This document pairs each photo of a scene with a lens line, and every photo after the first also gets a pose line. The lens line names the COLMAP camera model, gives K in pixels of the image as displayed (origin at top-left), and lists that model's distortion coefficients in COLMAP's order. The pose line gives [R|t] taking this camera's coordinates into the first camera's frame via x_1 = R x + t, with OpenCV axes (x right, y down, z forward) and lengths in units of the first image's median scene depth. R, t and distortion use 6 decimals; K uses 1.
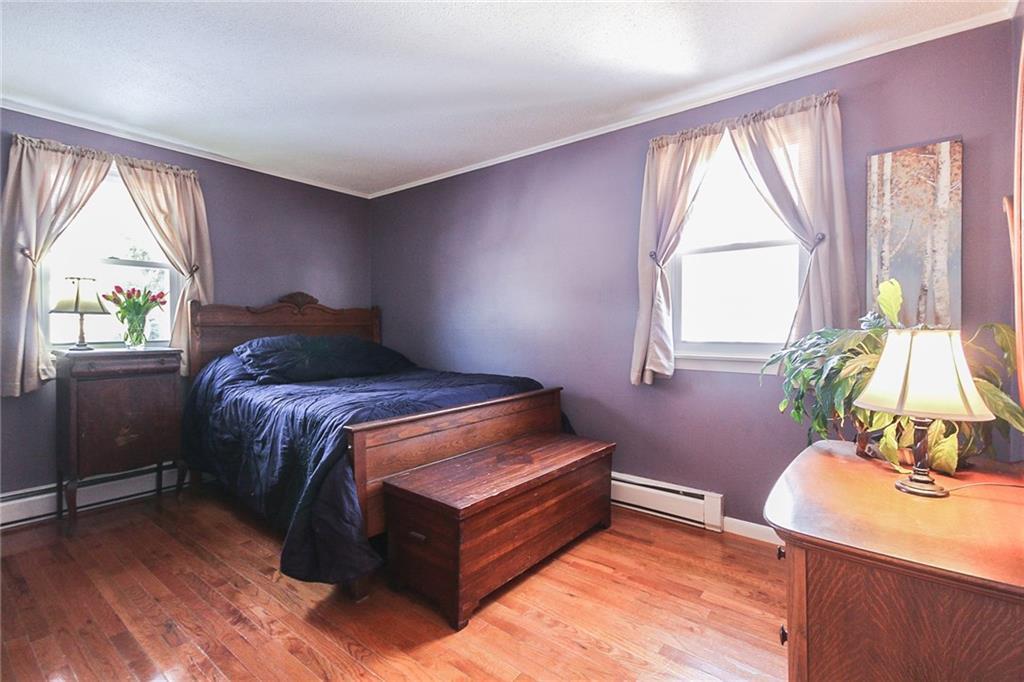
lens RADIAL K [[473.8, 0, 508.8], [0, 473.8, 335.9], [0, 0, 1]] dist [0.049468, -0.020991]
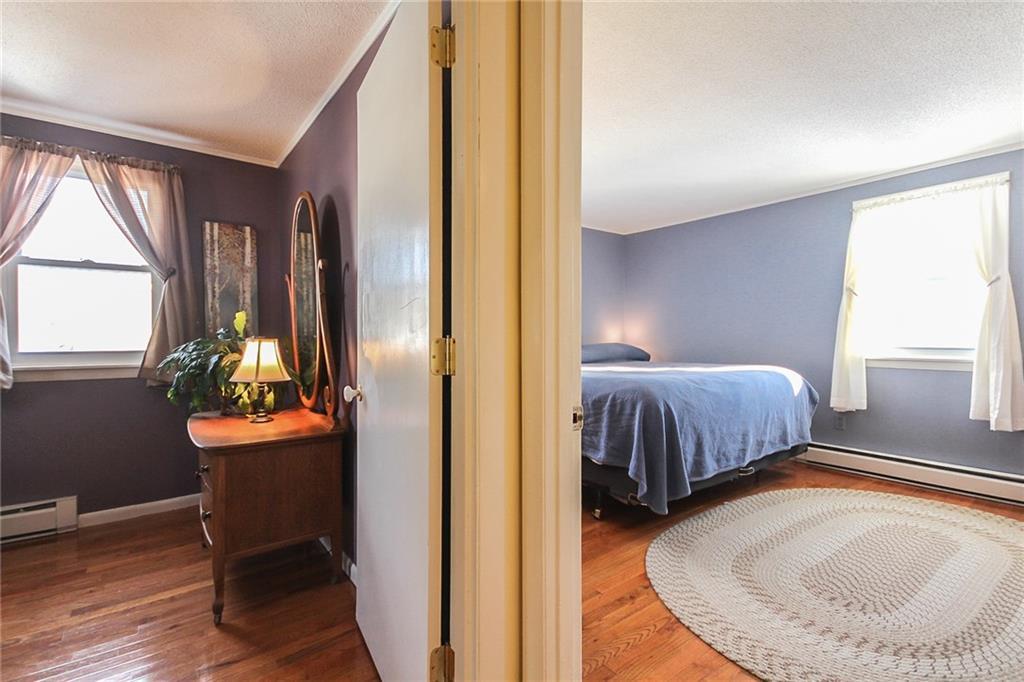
lens RADIAL K [[473.8, 0, 508.8], [0, 473.8, 335.9], [0, 0, 1]] dist [0.049468, -0.020991]
pose [[0.267251, 0.001502, 0.963626, -0.415502], [0.020434, 0.999765, -0.007225, 0.005092], [-0.963410, 0.021622, 0.267158, -0.268798]]
